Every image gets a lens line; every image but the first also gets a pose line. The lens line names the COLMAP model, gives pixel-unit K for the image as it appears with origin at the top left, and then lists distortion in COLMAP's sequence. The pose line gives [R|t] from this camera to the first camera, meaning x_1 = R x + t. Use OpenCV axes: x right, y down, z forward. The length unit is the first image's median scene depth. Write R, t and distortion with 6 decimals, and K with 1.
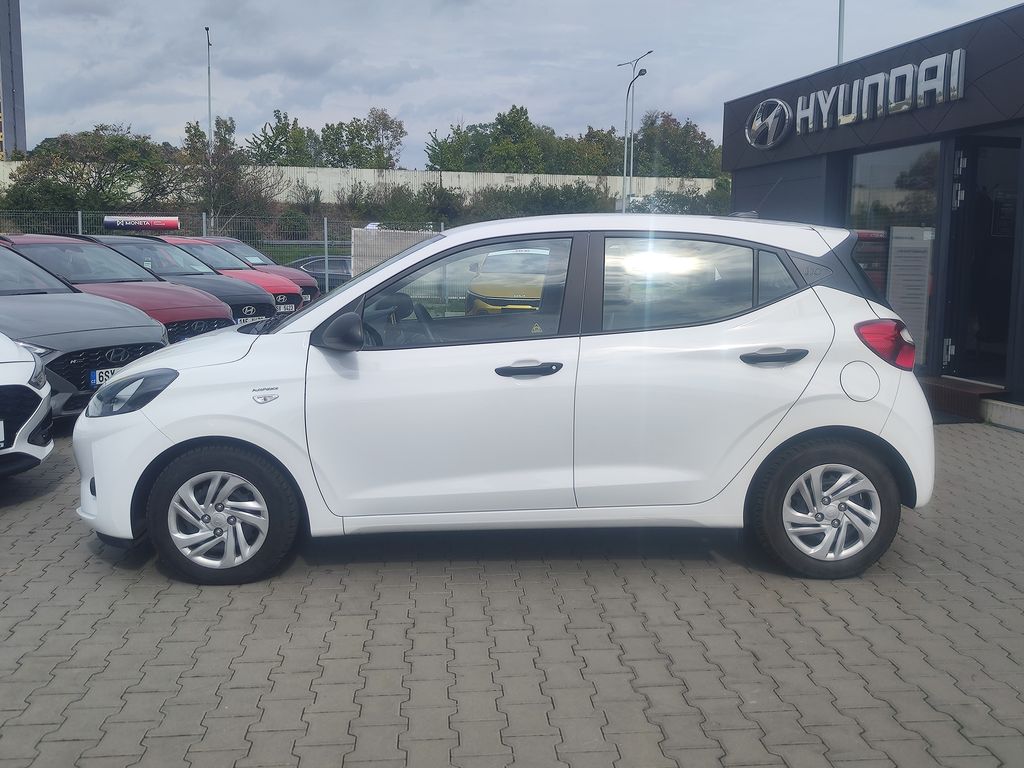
lens RADIAL K [[985.8, 0, 512.0], [0, 985.8, 384.0], [0, 0, 1]] dist [0.116140, -0.200274]
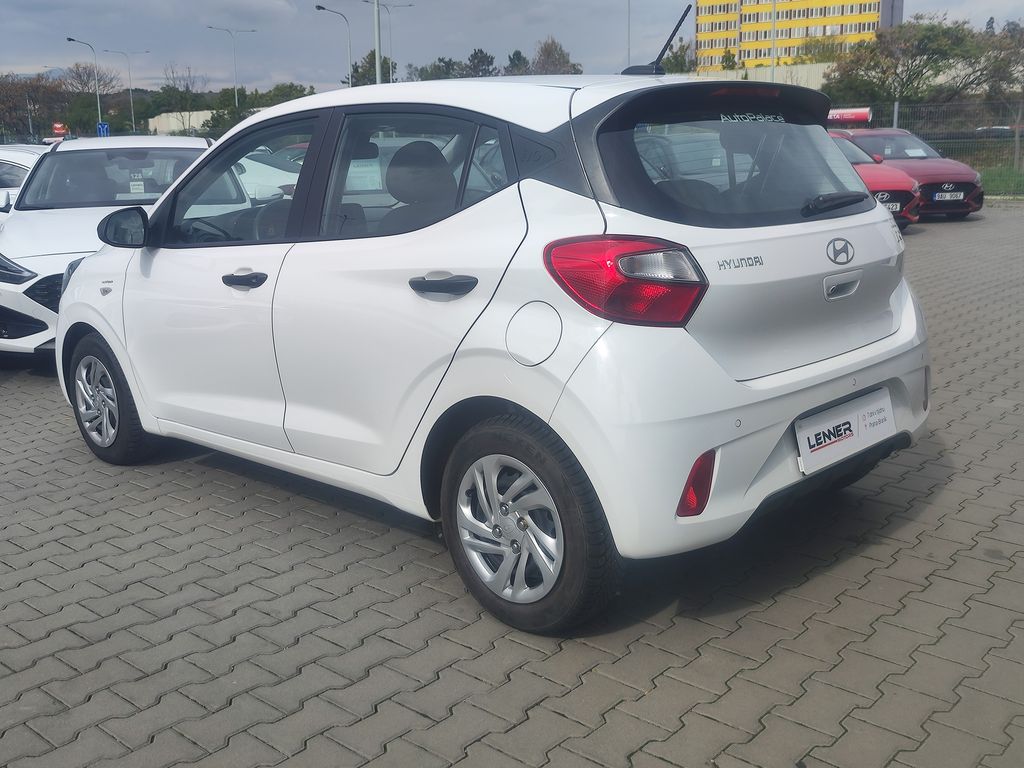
lens RADIAL K [[985.8, 0, 512.0], [0, 985.8, 384.0], [0, 0, 1]] dist [0.116140, -0.200274]
pose [[0.714416, 0.137573, -0.686064, 0.756859], [-0.068231, 0.989506, 0.127370, -0.049022], [0.696387, -0.044184, 0.716306, 0.536725]]
